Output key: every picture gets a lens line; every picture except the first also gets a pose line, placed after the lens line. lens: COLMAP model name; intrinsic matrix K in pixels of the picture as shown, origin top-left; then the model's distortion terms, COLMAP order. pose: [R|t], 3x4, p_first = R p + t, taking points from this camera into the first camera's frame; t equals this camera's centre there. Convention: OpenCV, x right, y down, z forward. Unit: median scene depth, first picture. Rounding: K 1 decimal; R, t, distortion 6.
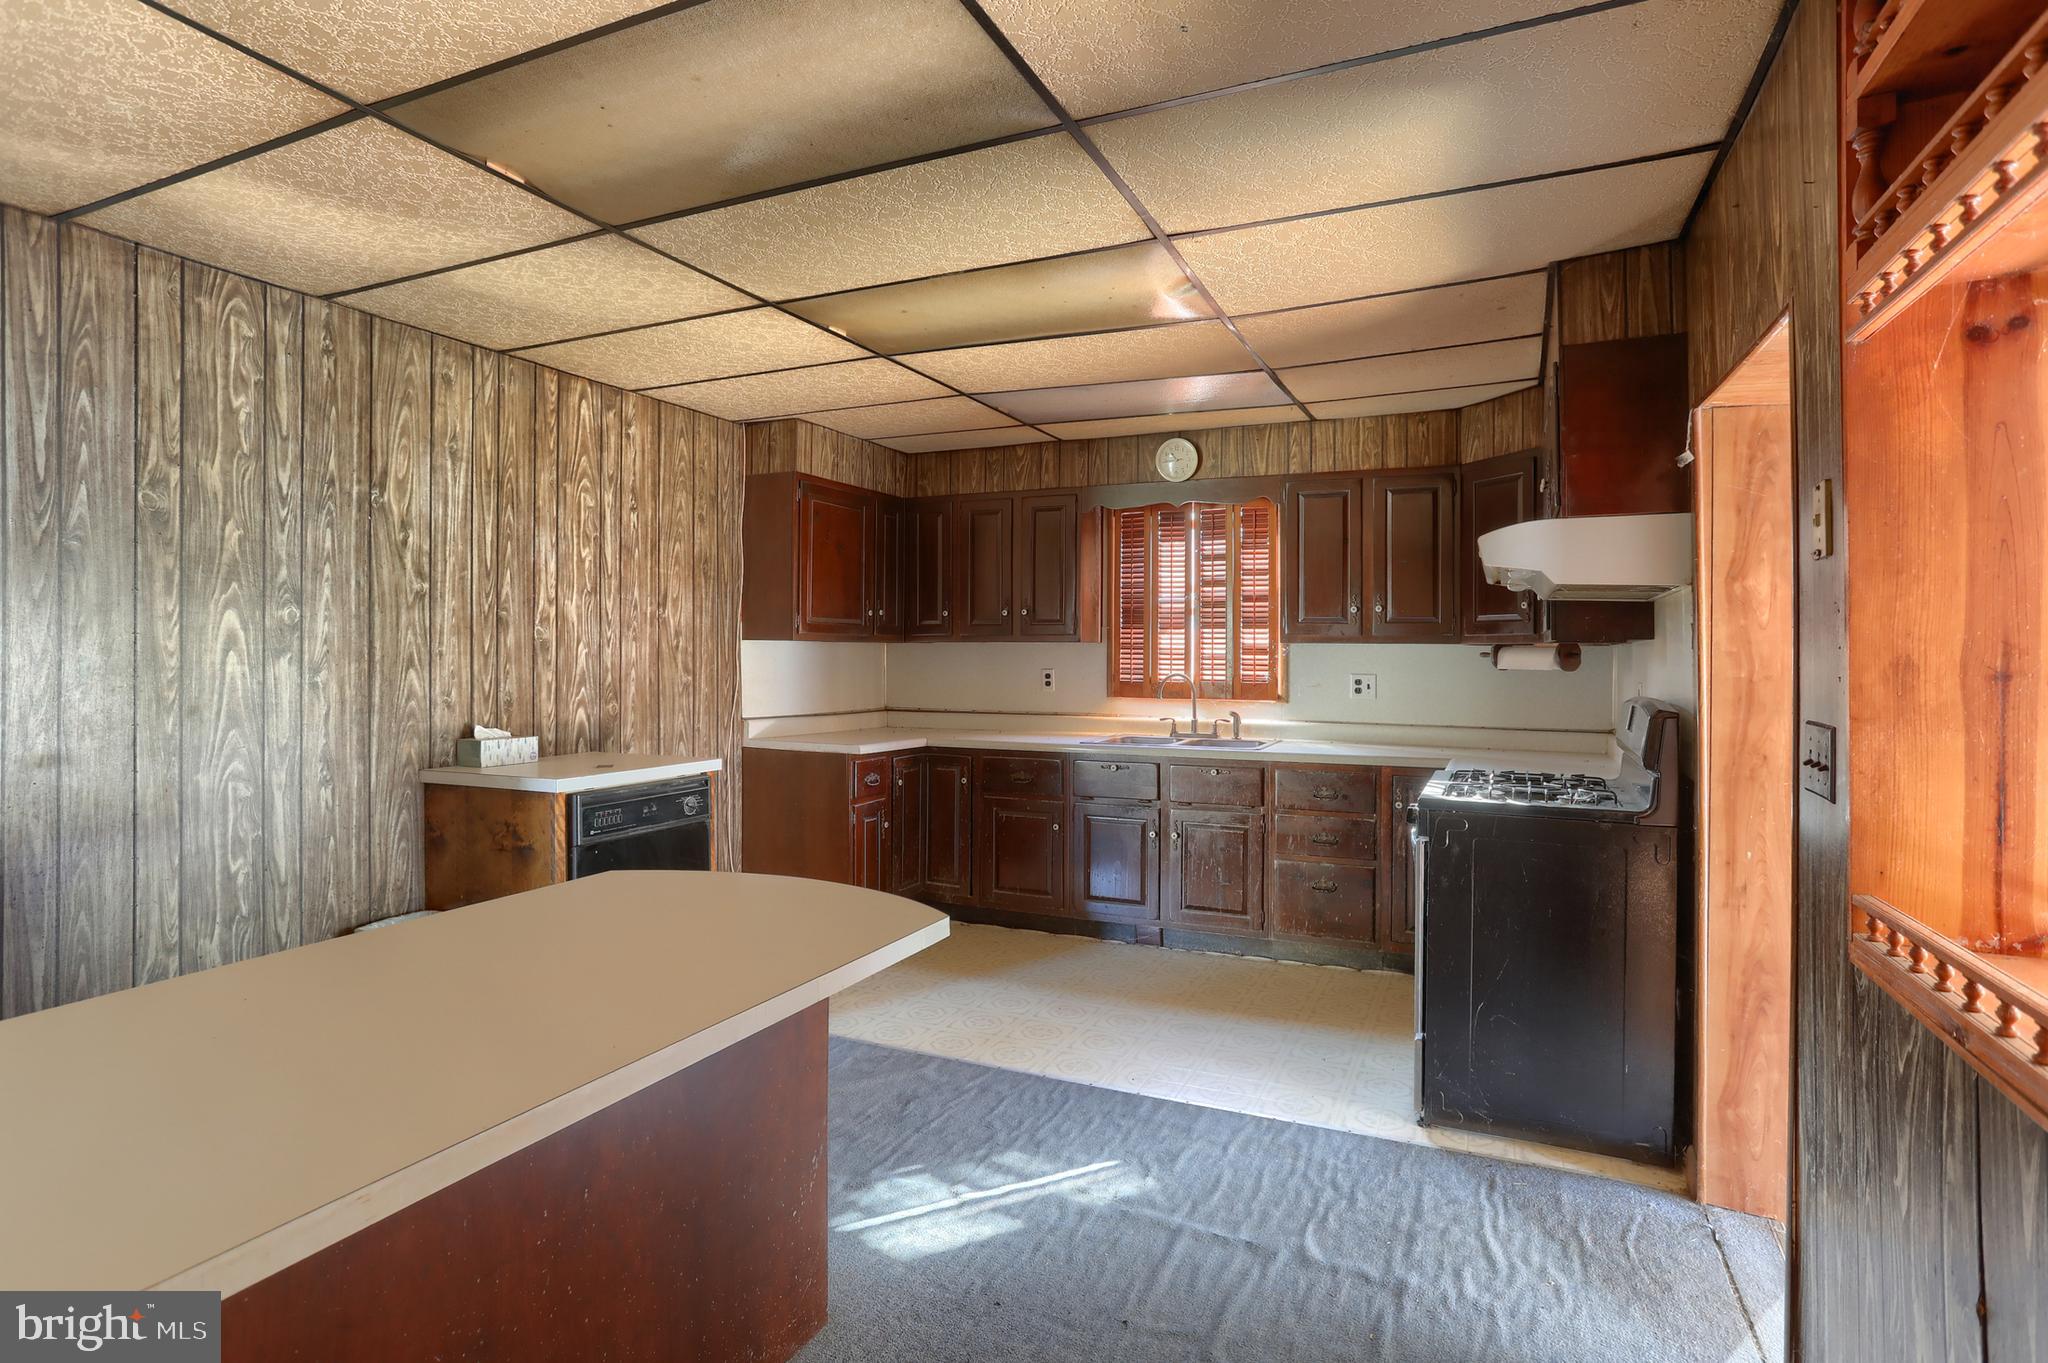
lens RADIAL K [[1044.5, 0, 1050.4], [0, 1044.5, 632.6], [0, 0, 1]] dist [-0.025690, 0.013303]
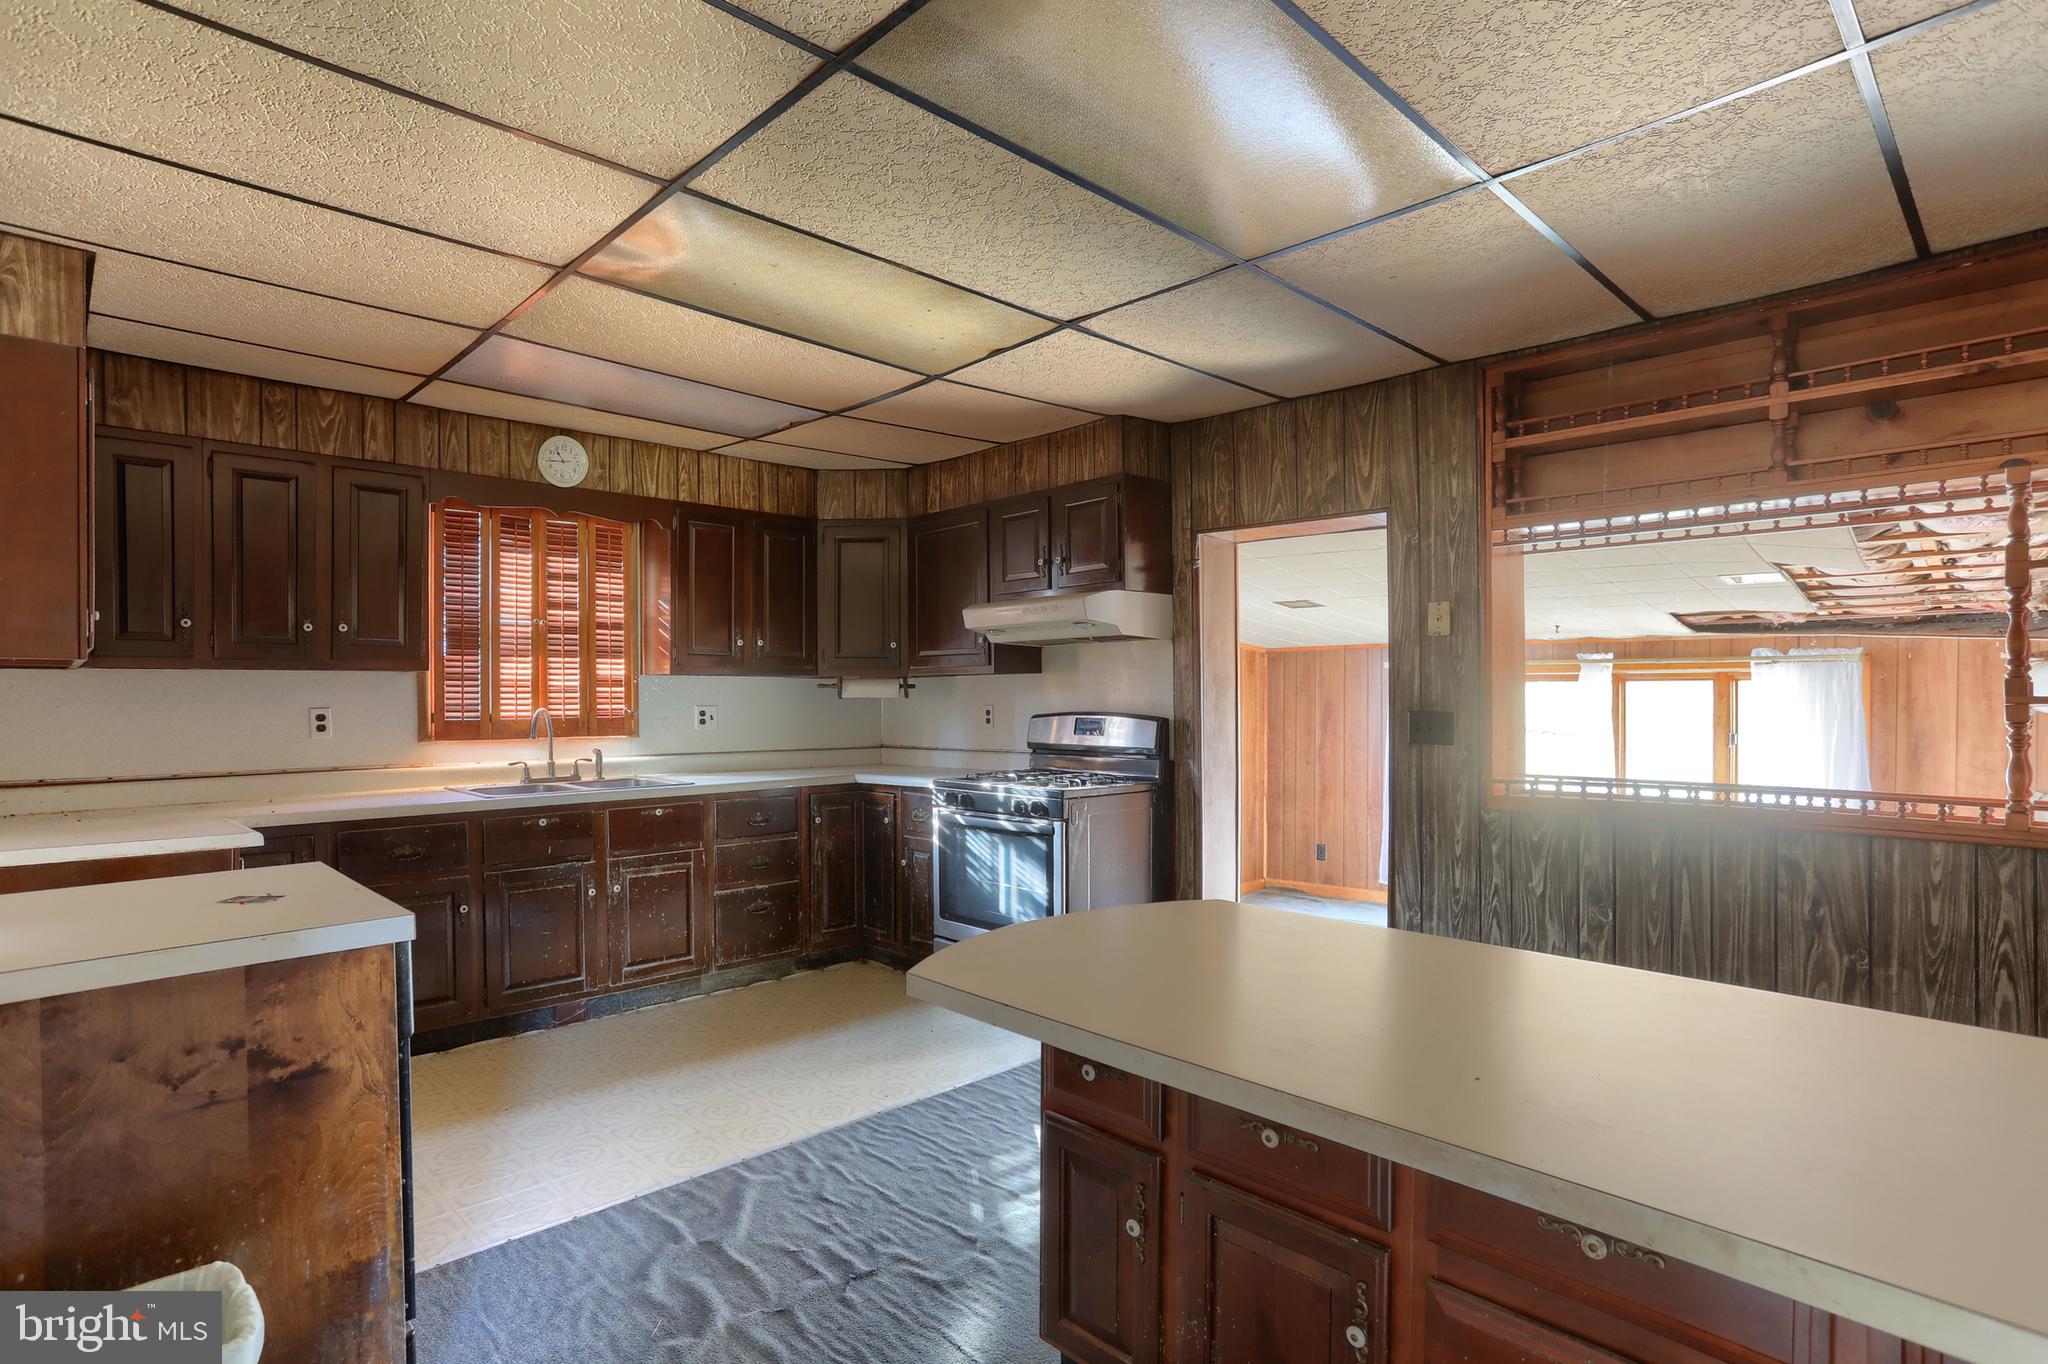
lens RADIAL K [[1044.5, 0, 1032.6], [0, 1044.5, 693.2], [0, 0, 1]] dist [-0.025690, 0.013303]
pose [[0.379832, -0.009002, 0.925011, -0.517422], [-0.013334, 0.999795, 0.015205, 0.007866], [-0.924959, -0.018109, 0.379635, 0.306559]]
